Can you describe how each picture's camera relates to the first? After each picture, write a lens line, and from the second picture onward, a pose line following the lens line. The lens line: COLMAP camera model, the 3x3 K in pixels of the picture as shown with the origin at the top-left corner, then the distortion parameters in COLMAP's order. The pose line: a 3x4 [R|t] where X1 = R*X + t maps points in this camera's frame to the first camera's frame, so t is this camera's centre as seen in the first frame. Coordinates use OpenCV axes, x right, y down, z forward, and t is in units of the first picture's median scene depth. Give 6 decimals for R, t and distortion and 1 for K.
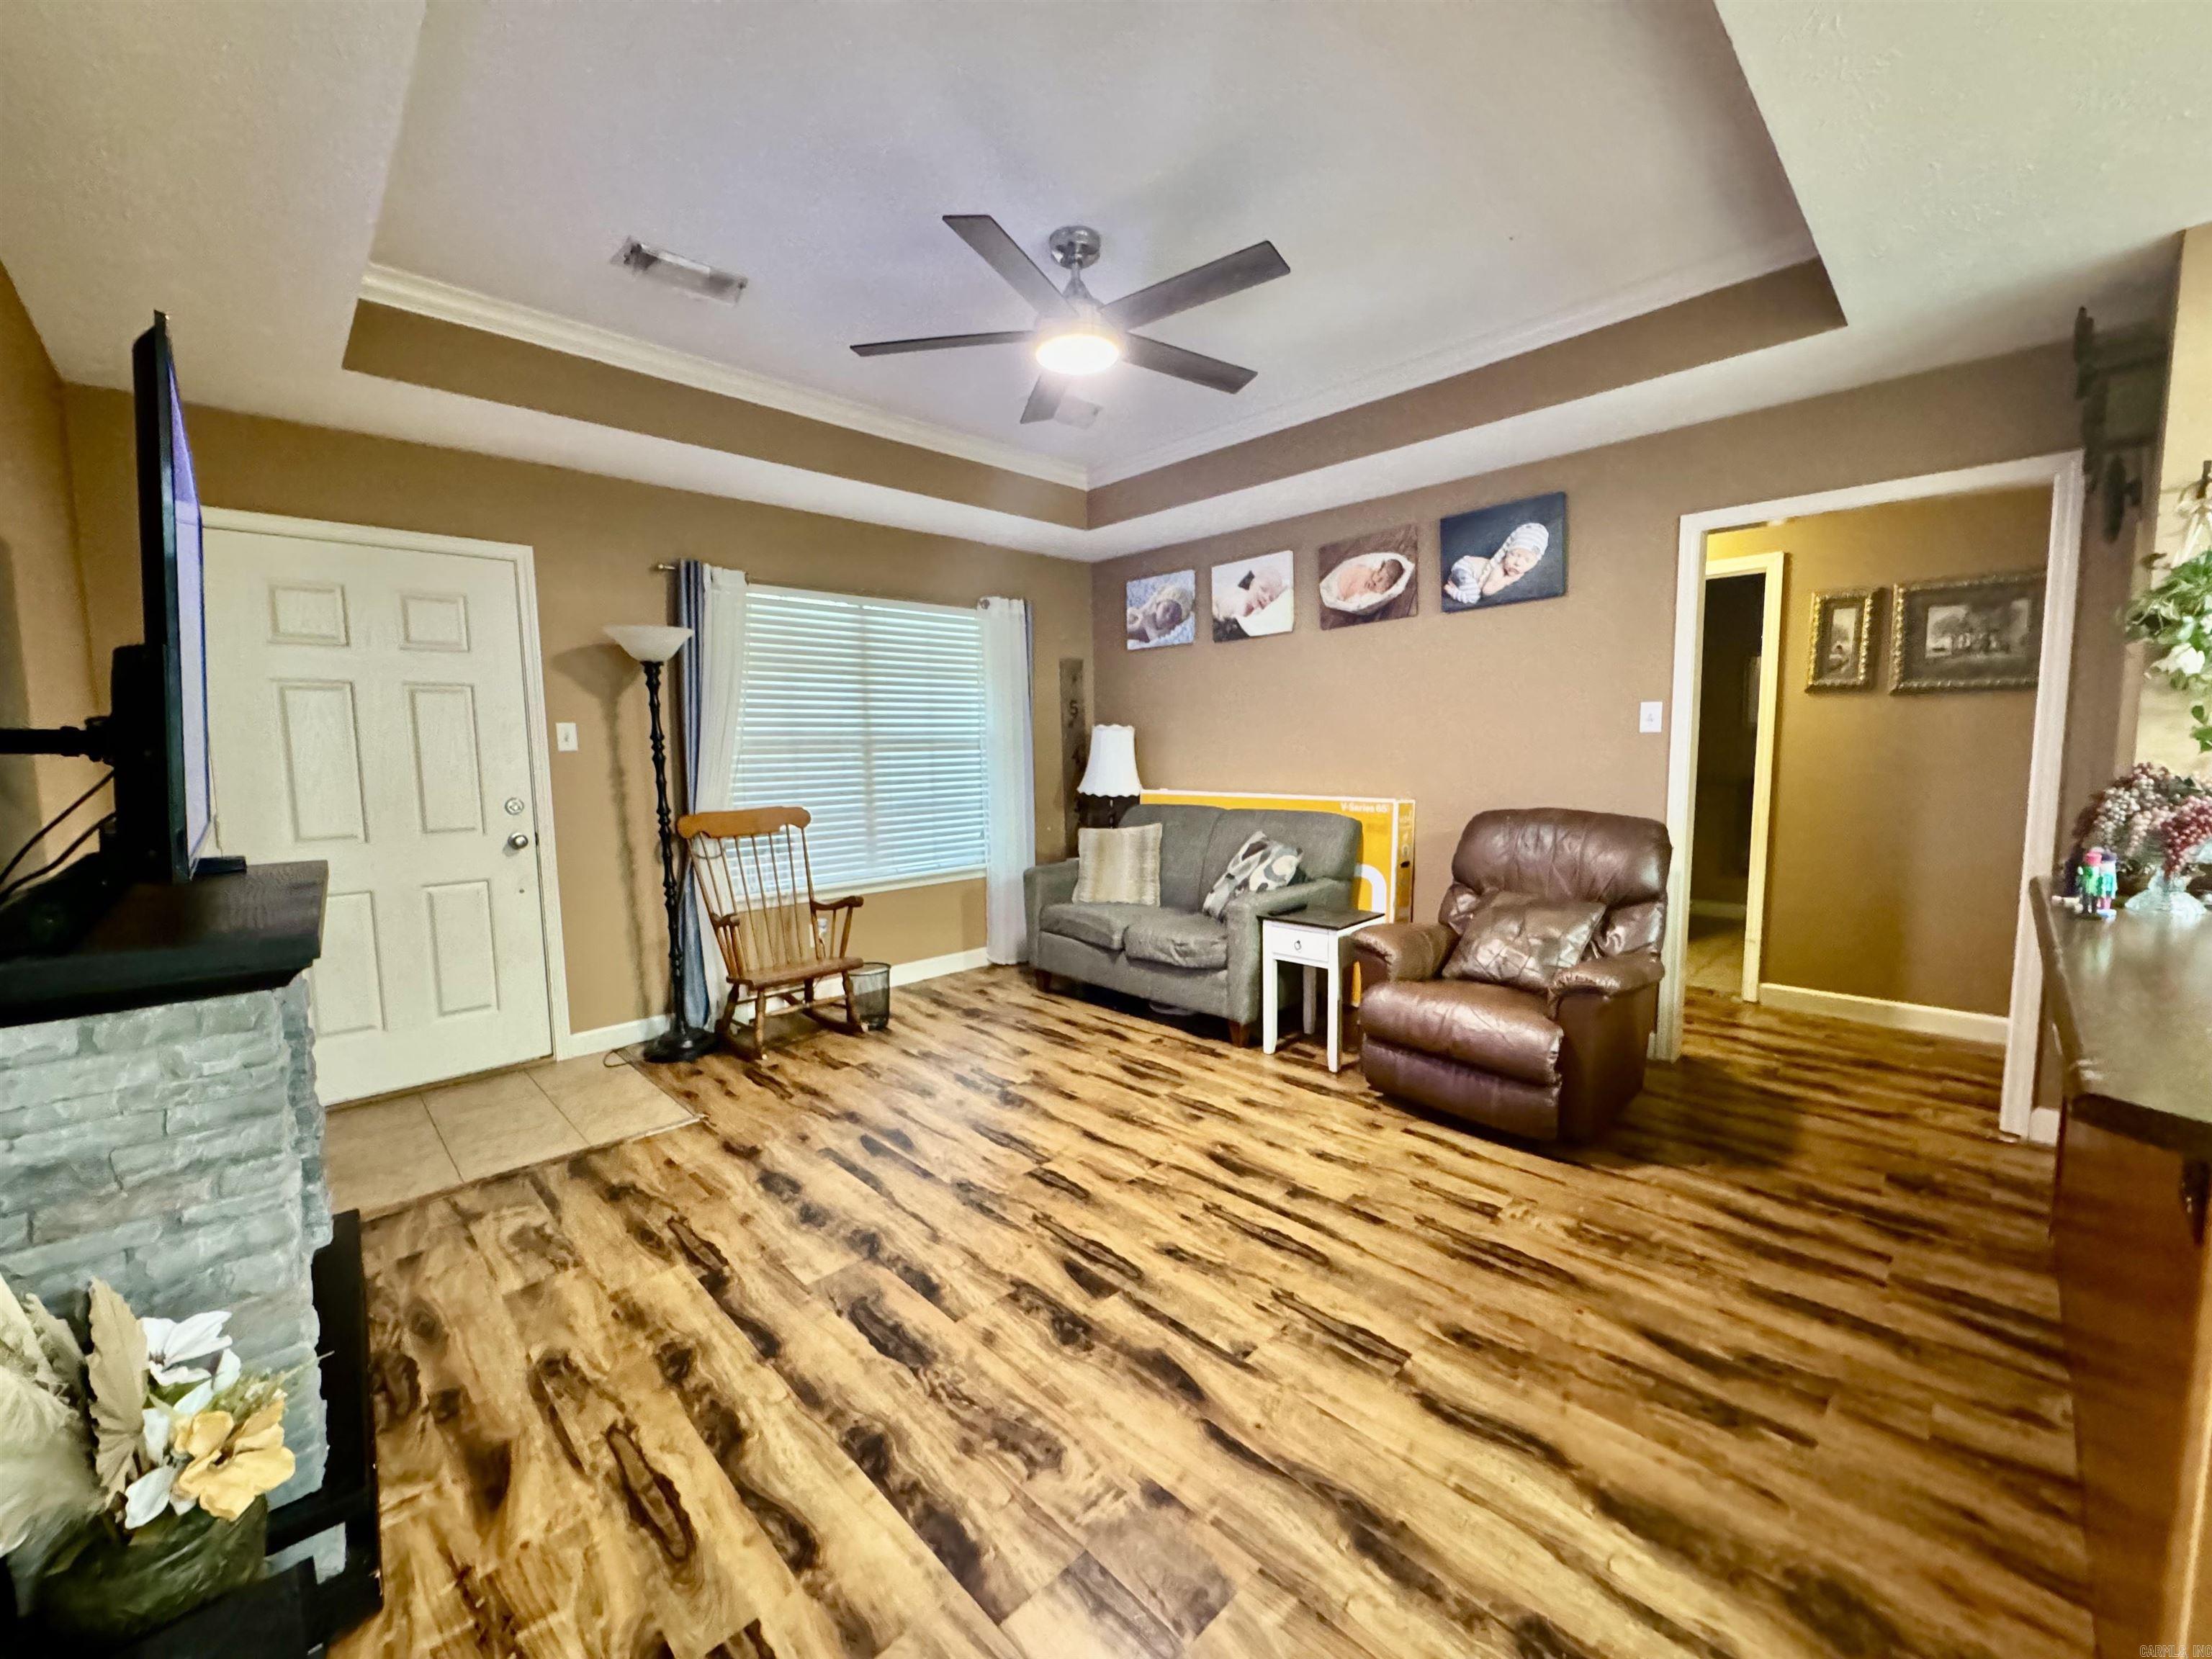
lens RADIAL K [[879.6, 0, 1106.4], [0, 879.6, 830.3], [0, 0, 1]] dist [-0.001022, -0.000072]
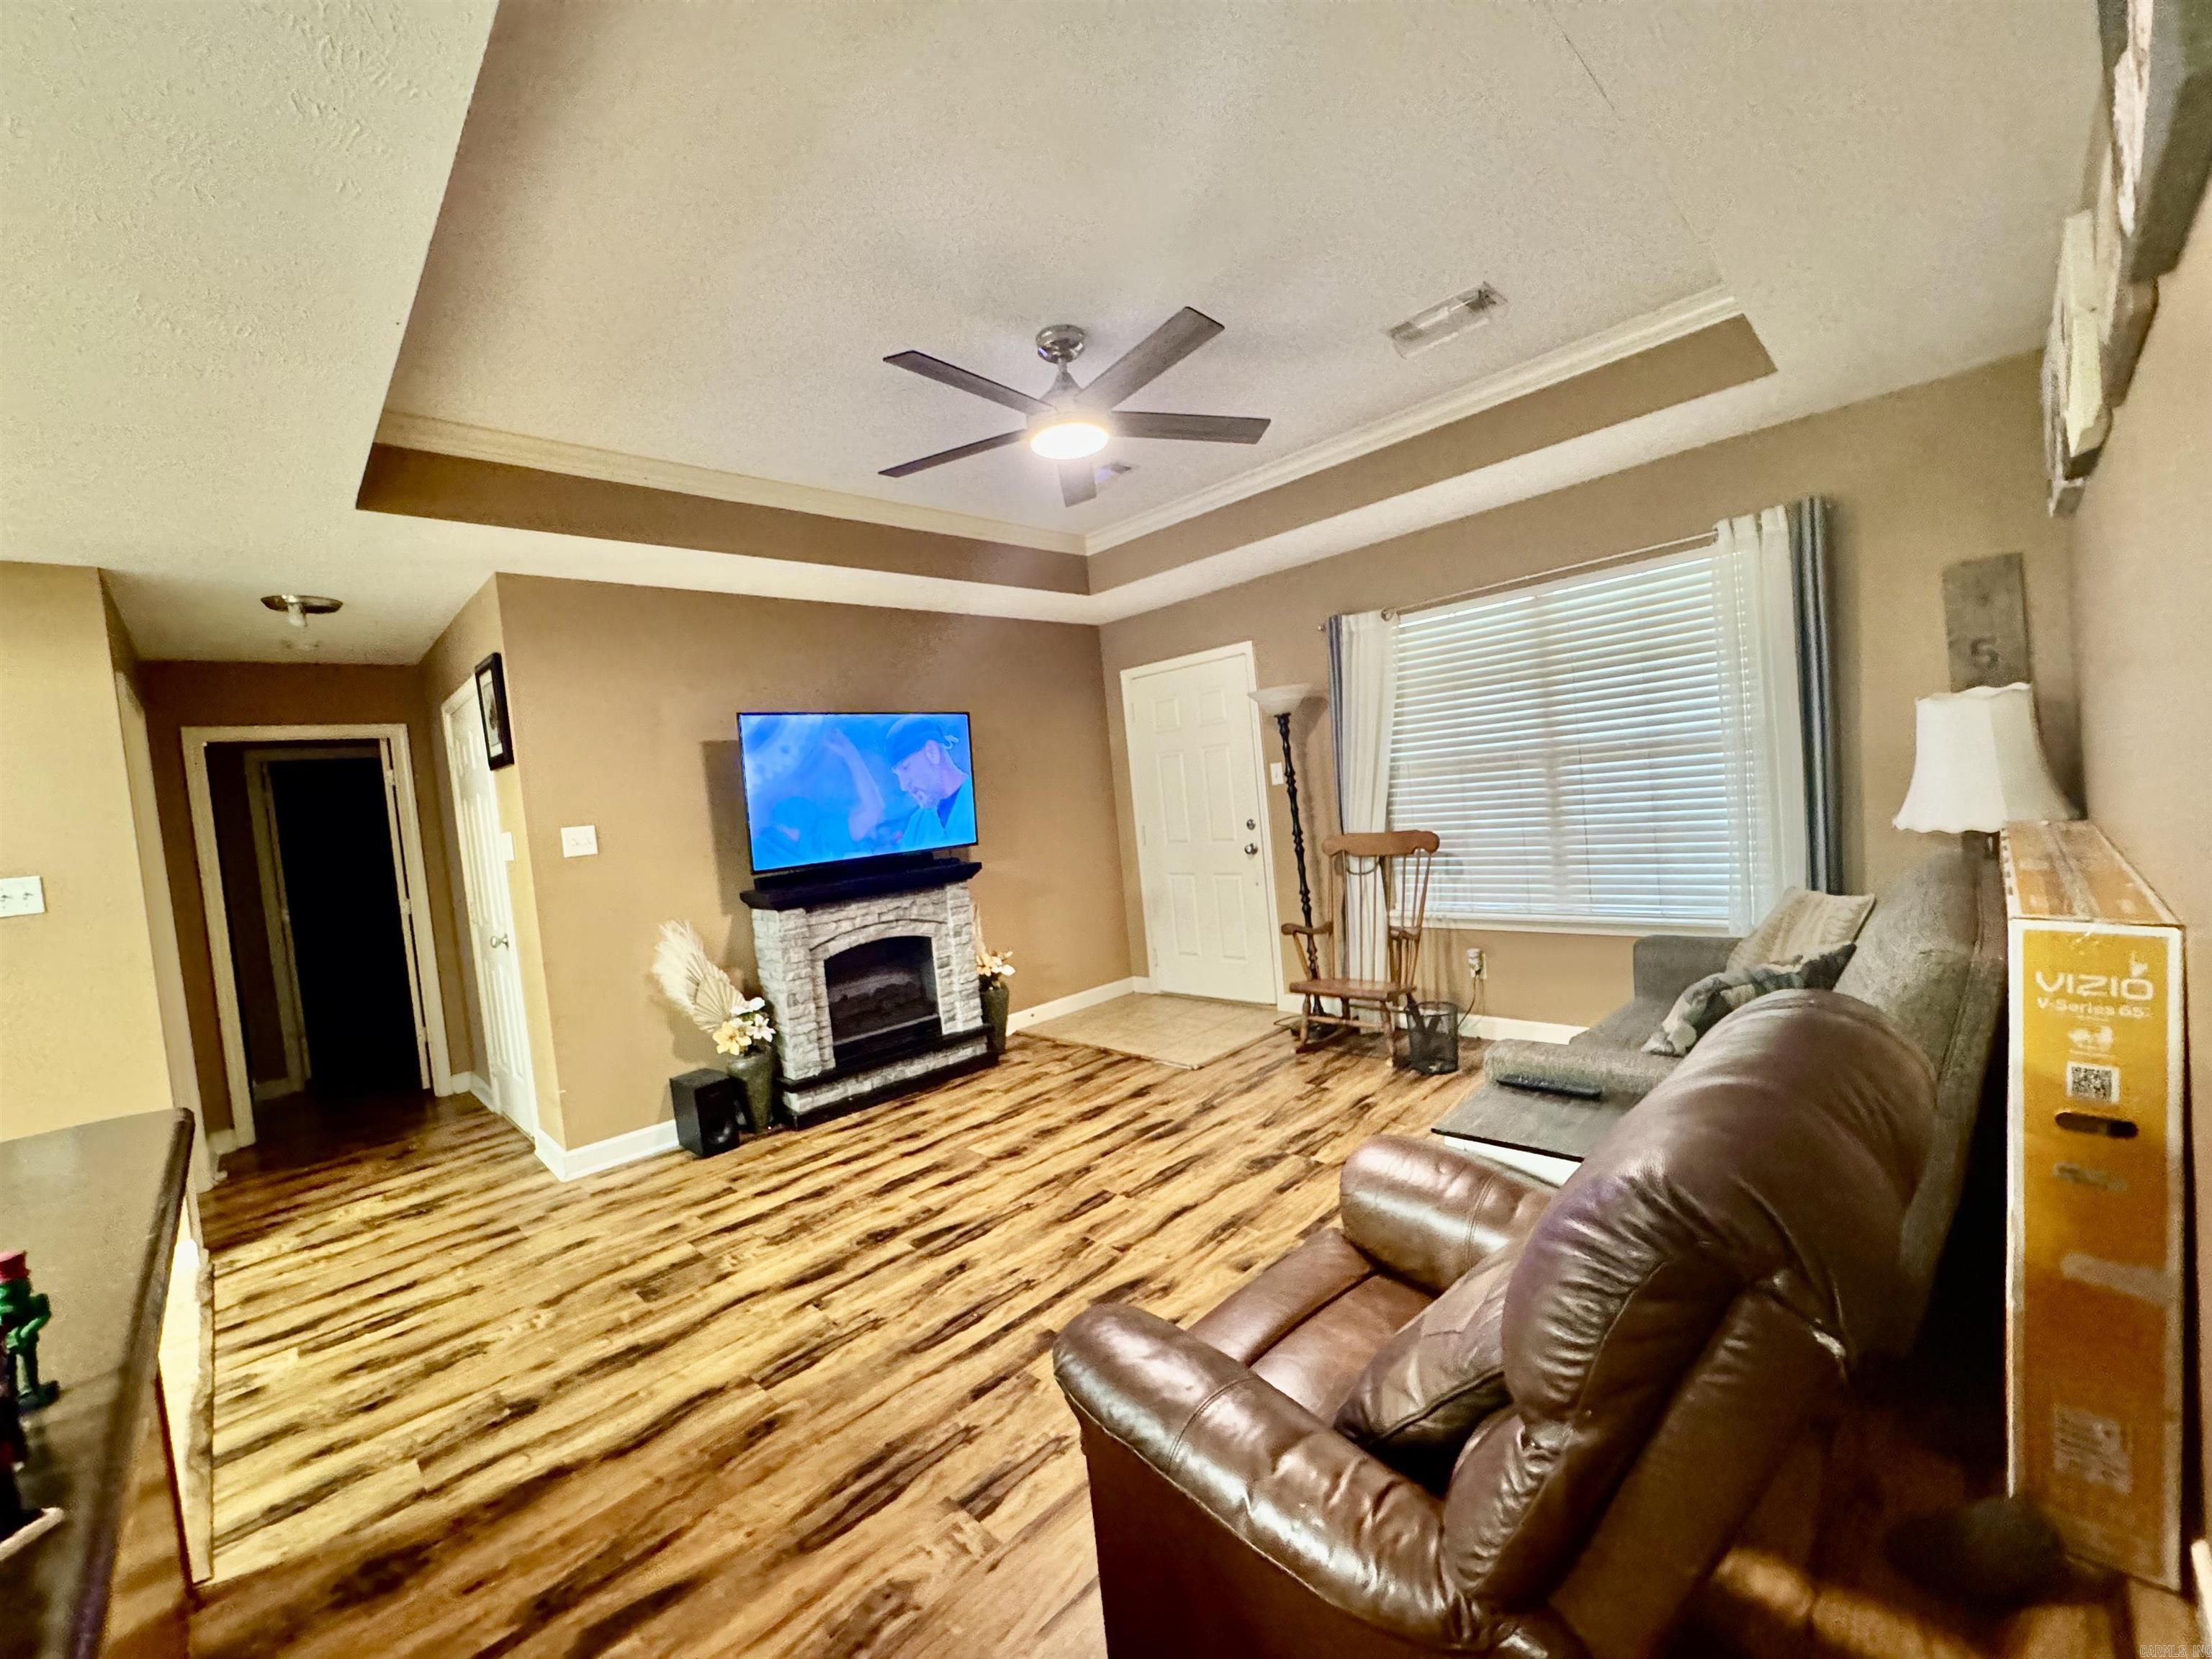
lens RADIAL K [[879.6, 0, 1106.6], [0, 879.6, 833.1], [0, 0, 1]] dist [-0.001022, -0.000072]
pose [[0.009374, 0.060600, -0.998118, 1.200610], [-0.002394, 0.998160, 0.060580, -0.158794], [0.999953, 0.001821, 0.009502, 1.190434]]
